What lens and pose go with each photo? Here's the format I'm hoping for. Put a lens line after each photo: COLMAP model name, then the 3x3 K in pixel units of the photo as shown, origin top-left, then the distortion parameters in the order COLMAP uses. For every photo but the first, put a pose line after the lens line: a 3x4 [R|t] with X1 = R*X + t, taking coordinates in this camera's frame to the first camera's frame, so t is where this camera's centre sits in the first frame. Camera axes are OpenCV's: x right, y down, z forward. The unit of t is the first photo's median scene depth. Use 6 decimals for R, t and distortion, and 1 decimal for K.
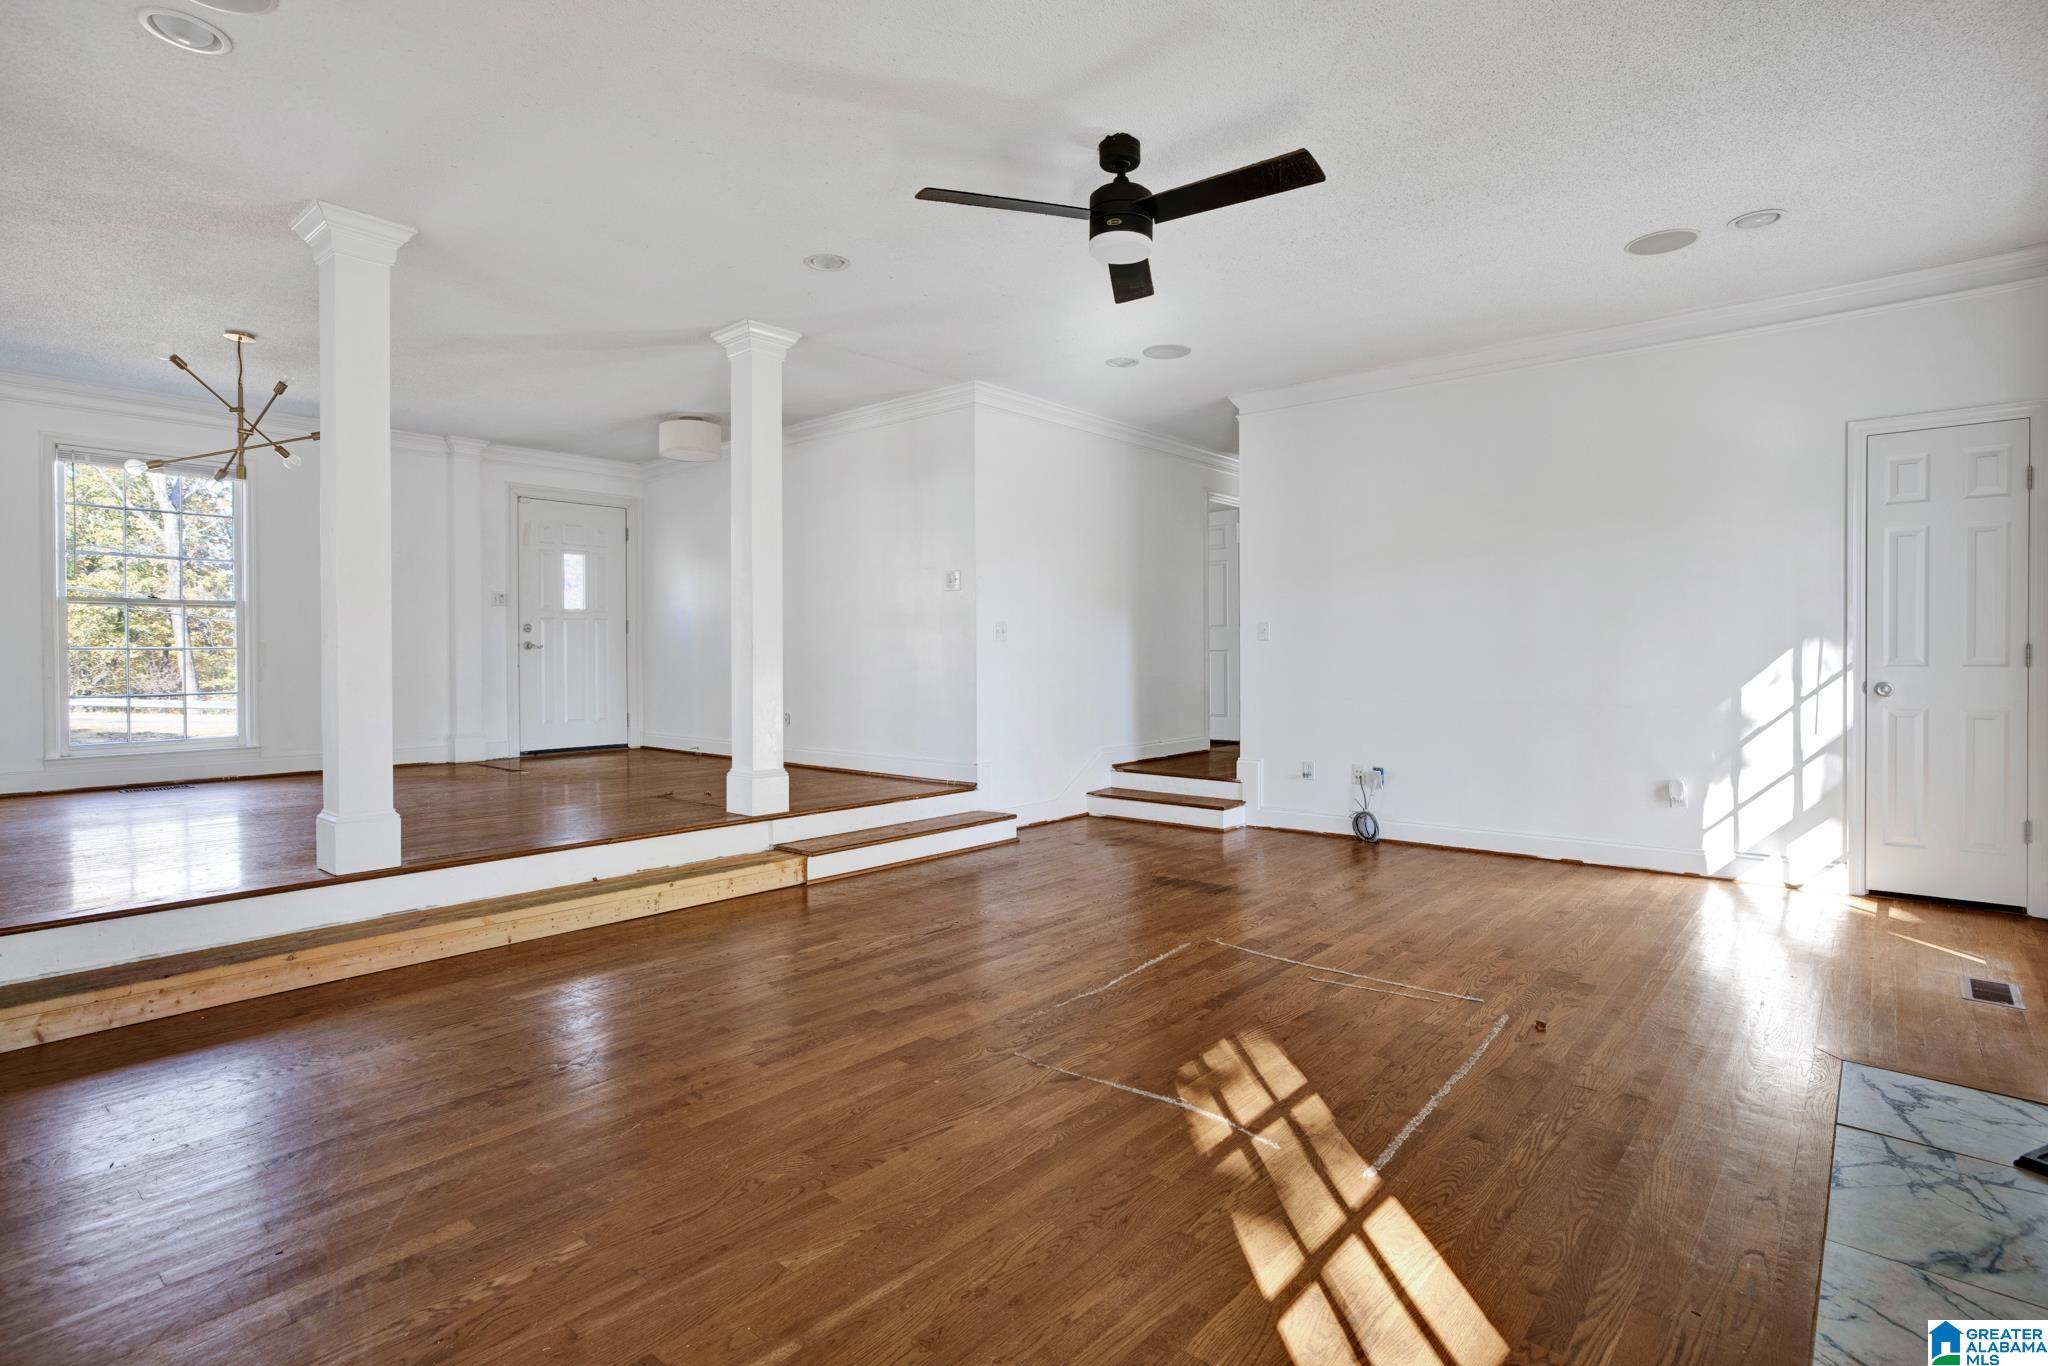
lens RADIAL K [[1055.5, 0, 1021.0], [0, 1055.5, 678.7], [0, 0, 1]] dist [0.001339, 0.000783]
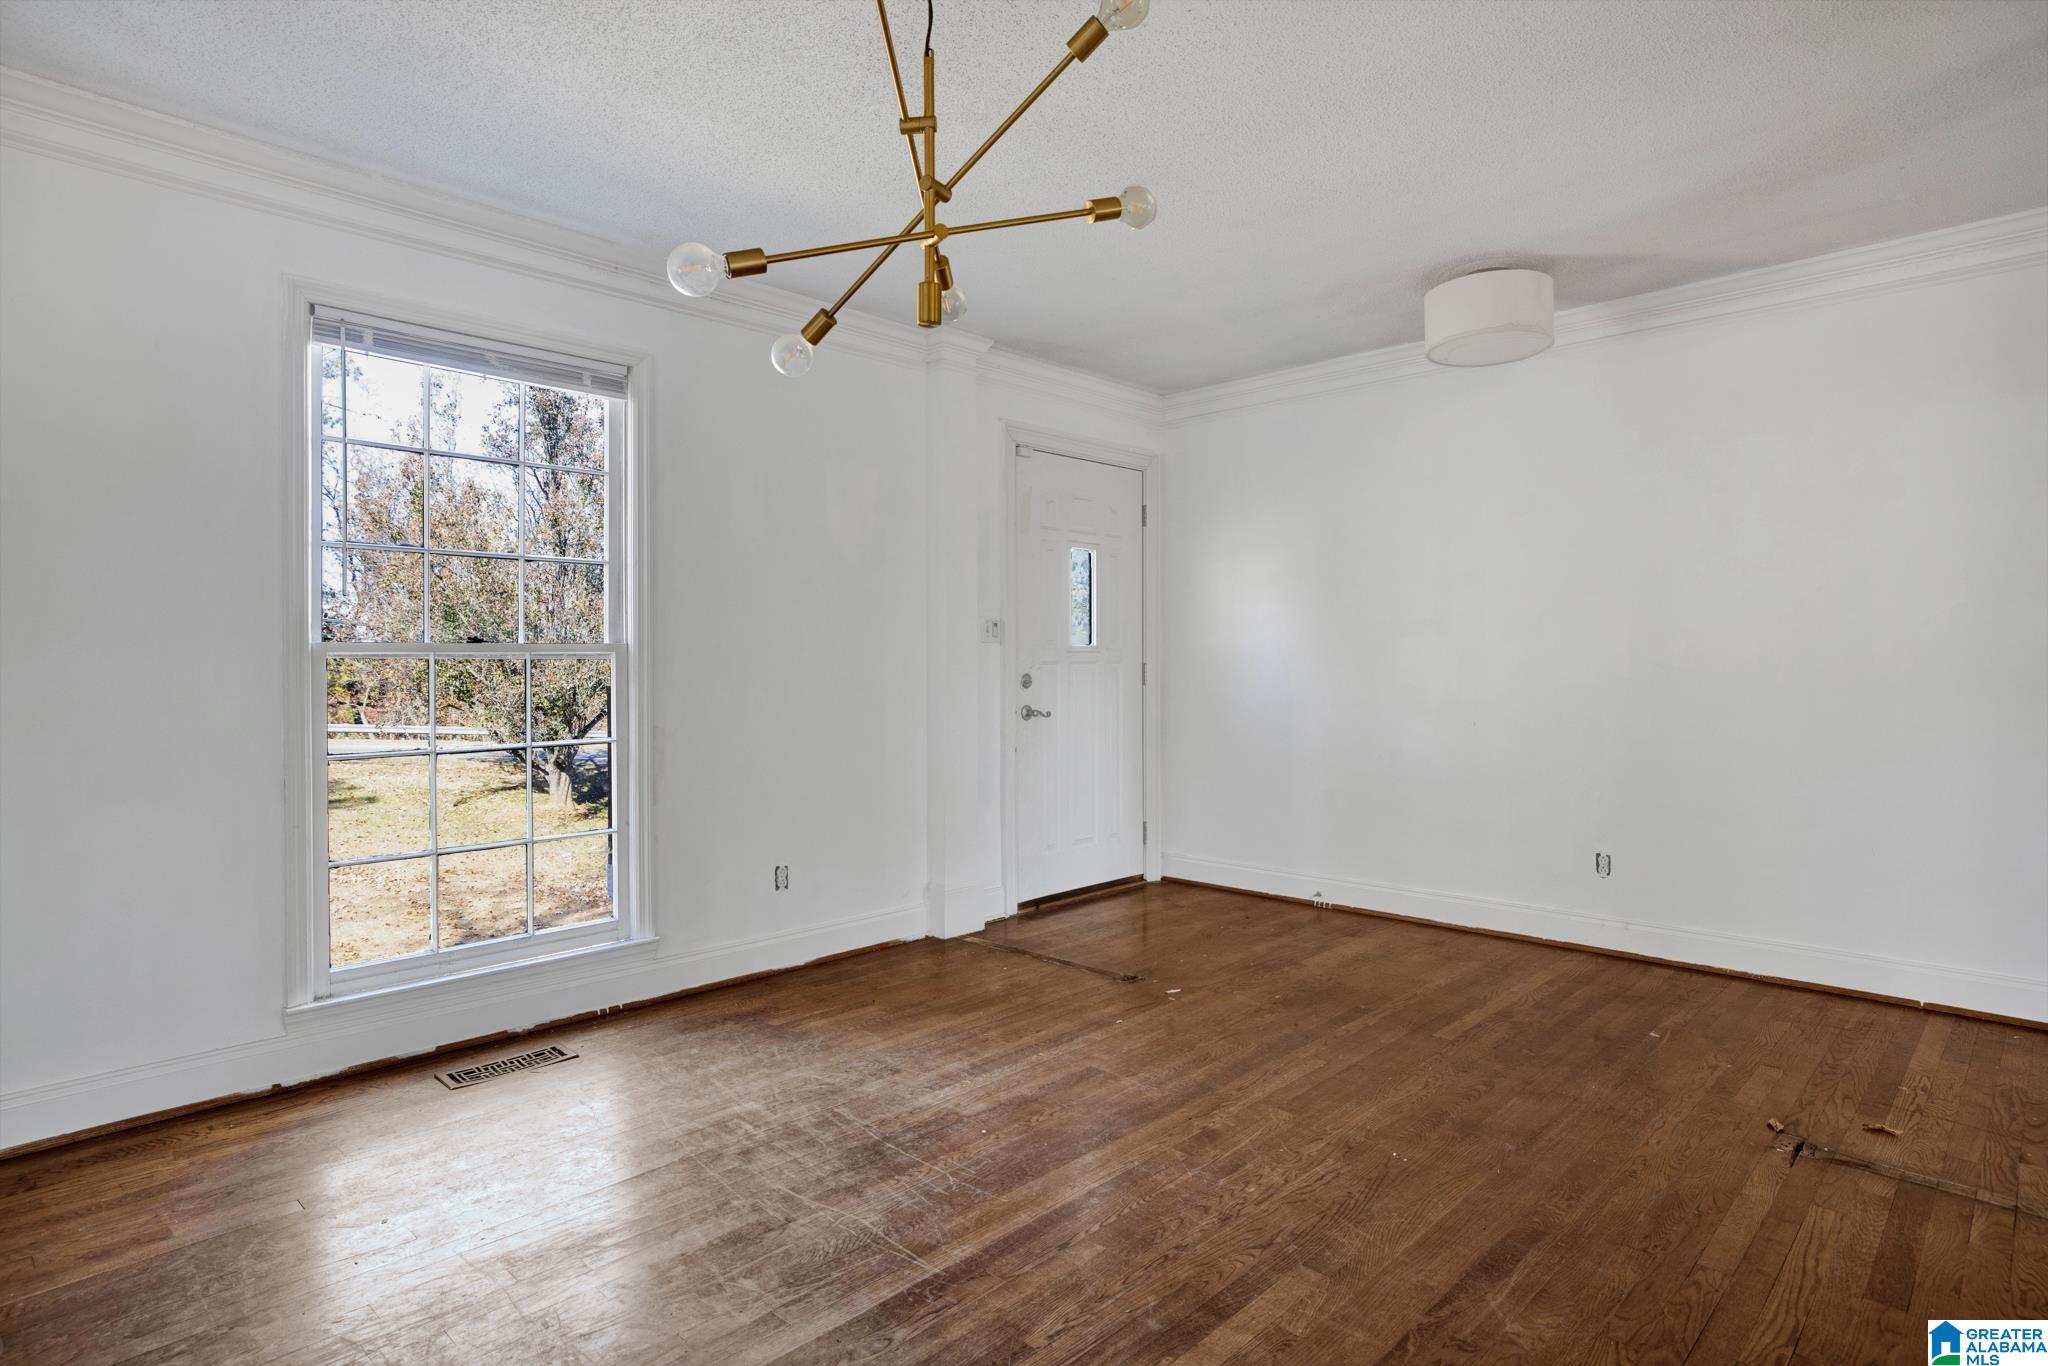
lens RADIAL K [[1116.0, 0, 1027.2], [0, 1116.0, 673.3], [0, 0, 1]] dist [-0.034838, -0.000613]
pose [[0.999459, -0.001261, -0.032853, -0.455948], [0.000818, 0.999909, -0.013473, -0.045065], [0.032867, 0.013439, 0.999369, 0.419386]]
